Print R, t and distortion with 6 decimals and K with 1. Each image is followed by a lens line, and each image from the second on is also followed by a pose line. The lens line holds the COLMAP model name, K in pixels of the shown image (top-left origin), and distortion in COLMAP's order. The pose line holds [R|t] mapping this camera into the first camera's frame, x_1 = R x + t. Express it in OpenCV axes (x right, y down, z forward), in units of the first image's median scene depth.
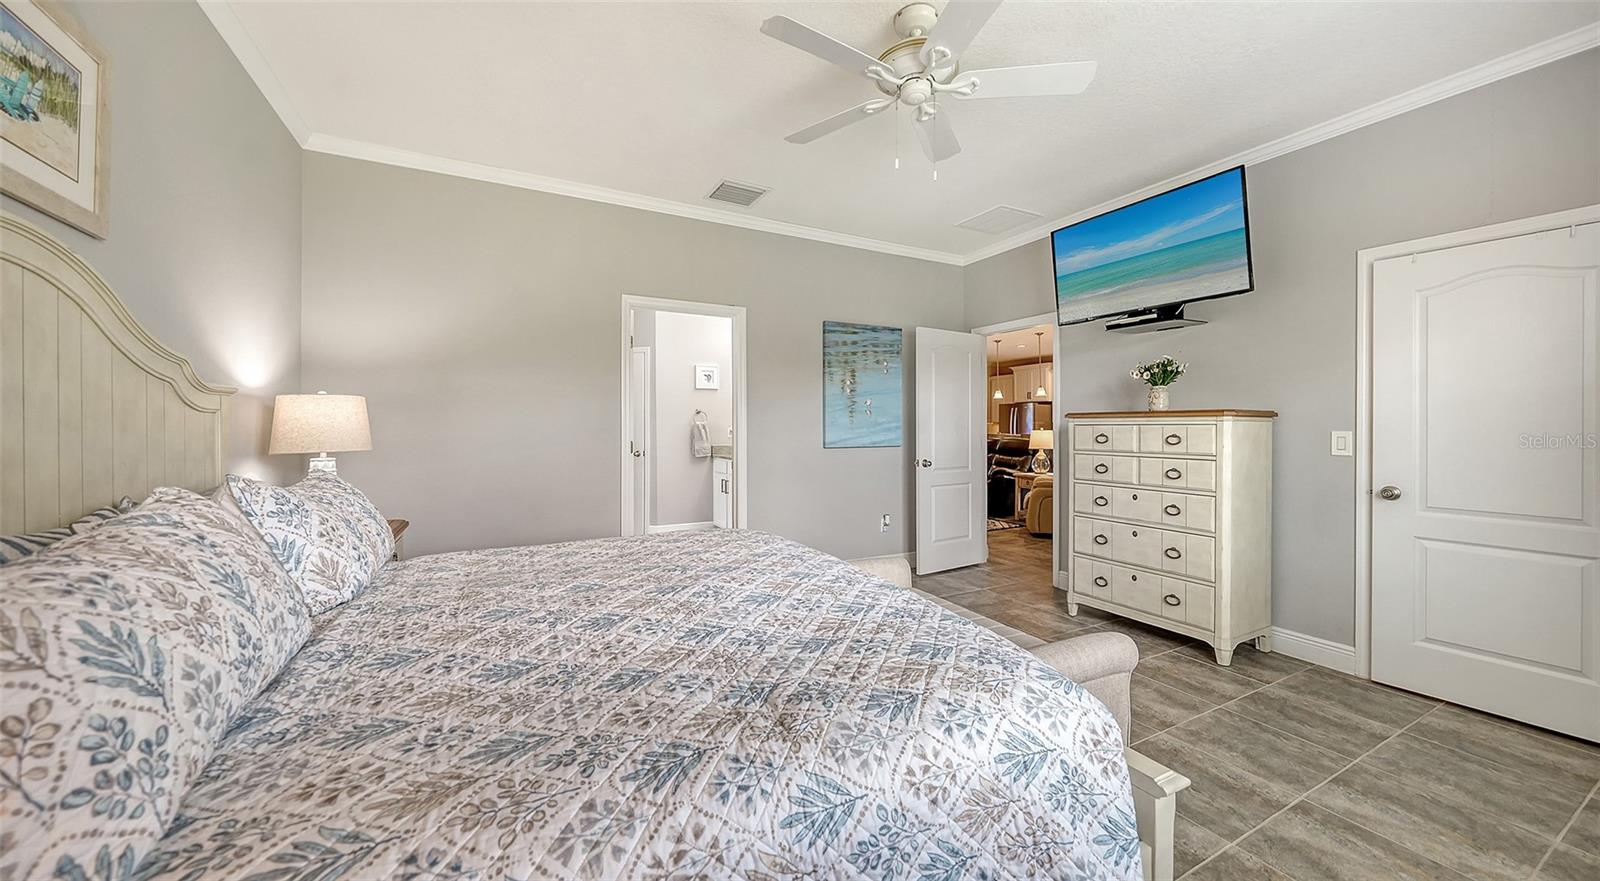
lens RADIAL K [[565.5, 0, 791.3], [0, 565.5, 416.2], [0, 0, 1]] dist [-0.005091, 0.000077]
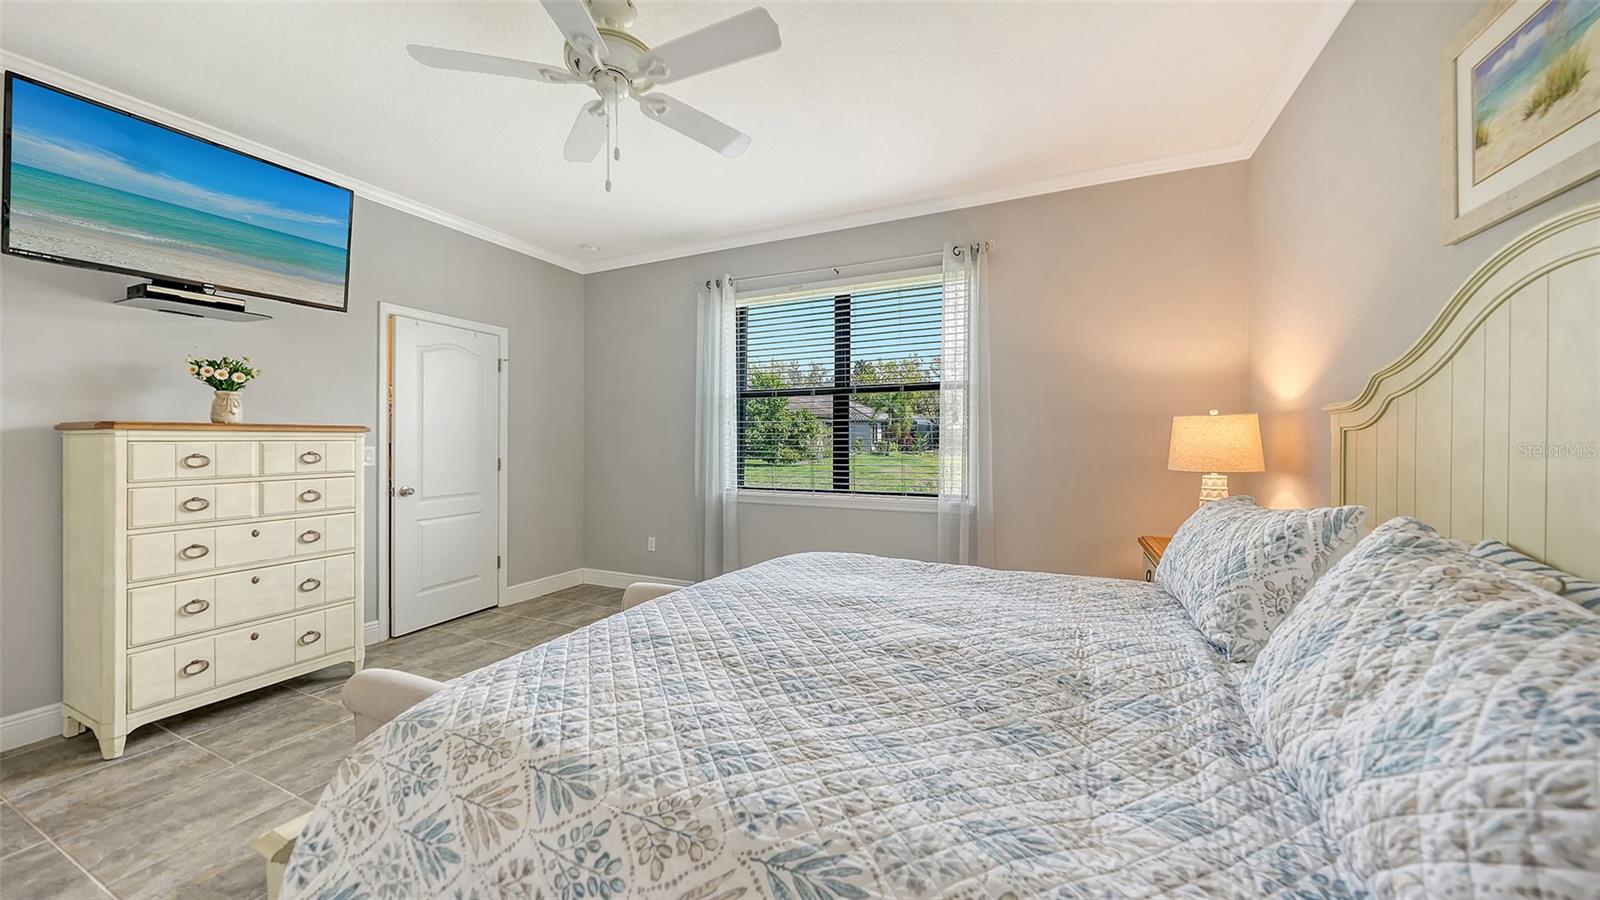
lens RADIAL K [[565.5, 0, 800.1], [0, 565.5, 441.4], [0, 0, 1]] dist [-0.005091, 0.000077]
pose [[-0.613891, -0.004654, 0.789377, -0.456187], [-0.011952, 0.999923, -0.003400, 0.008726], [-0.789301, -0.011522, -0.613899, 0.851222]]
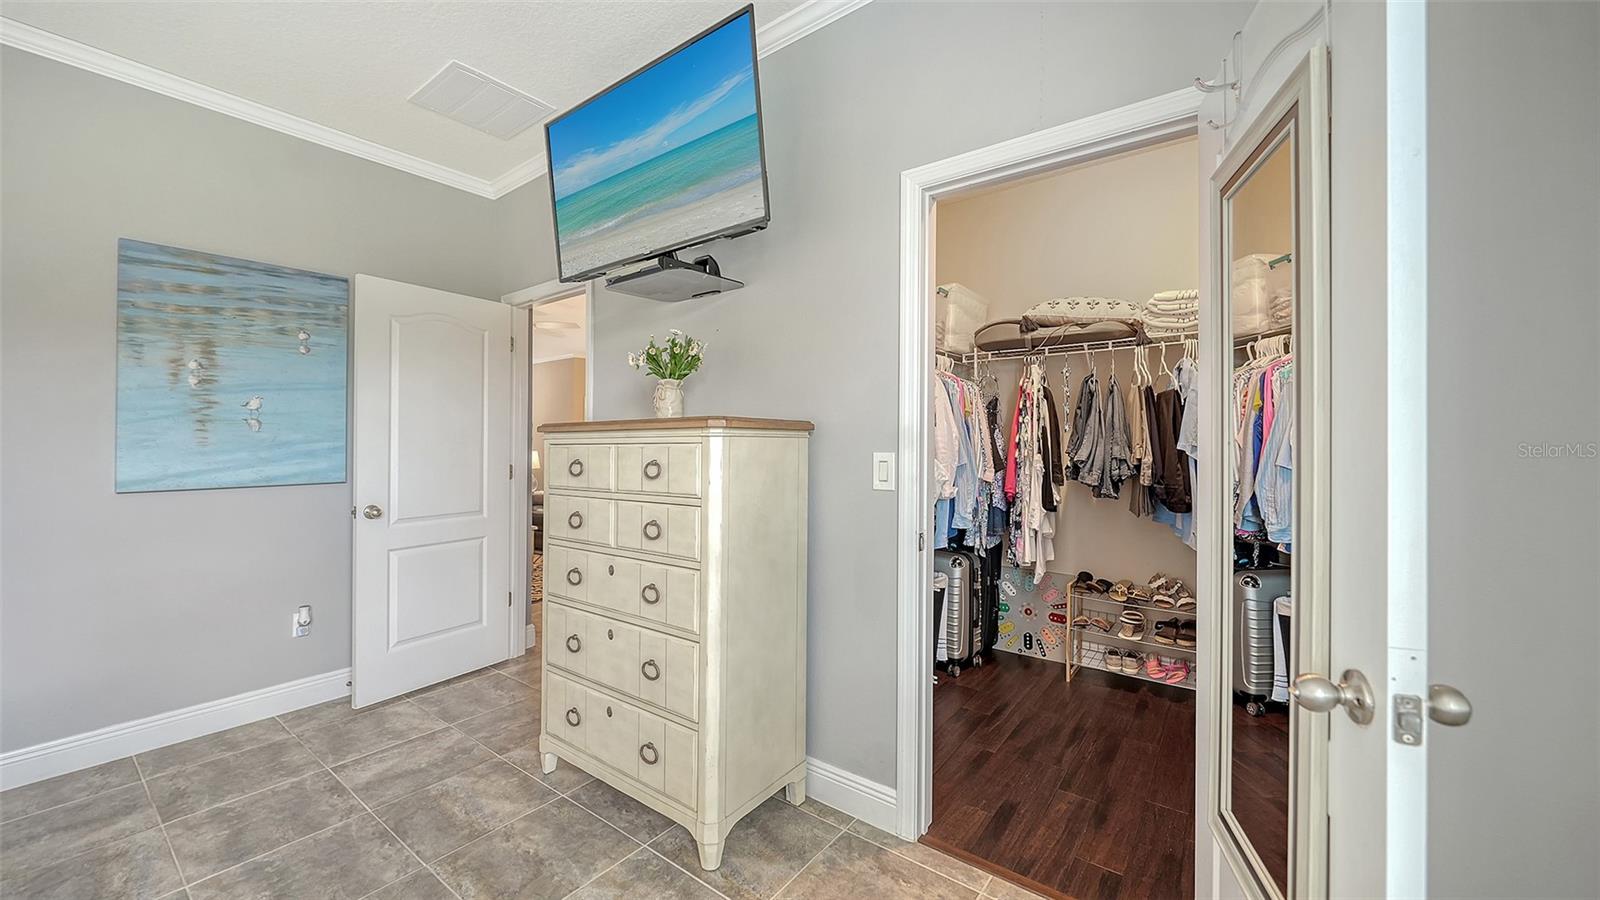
lens RADIAL K [[586.4, 0, 807.0], [0, 586.4, 434.3], [0, 0, 1]] dist [-0.001252, -0.000408]
pose [[0.902193, 0.000999, 0.431331, 0.511520], [-0.001227, 0.999999, 0.000252, 0.004965], [-0.431330, -0.000756, 0.902194, 0.363341]]
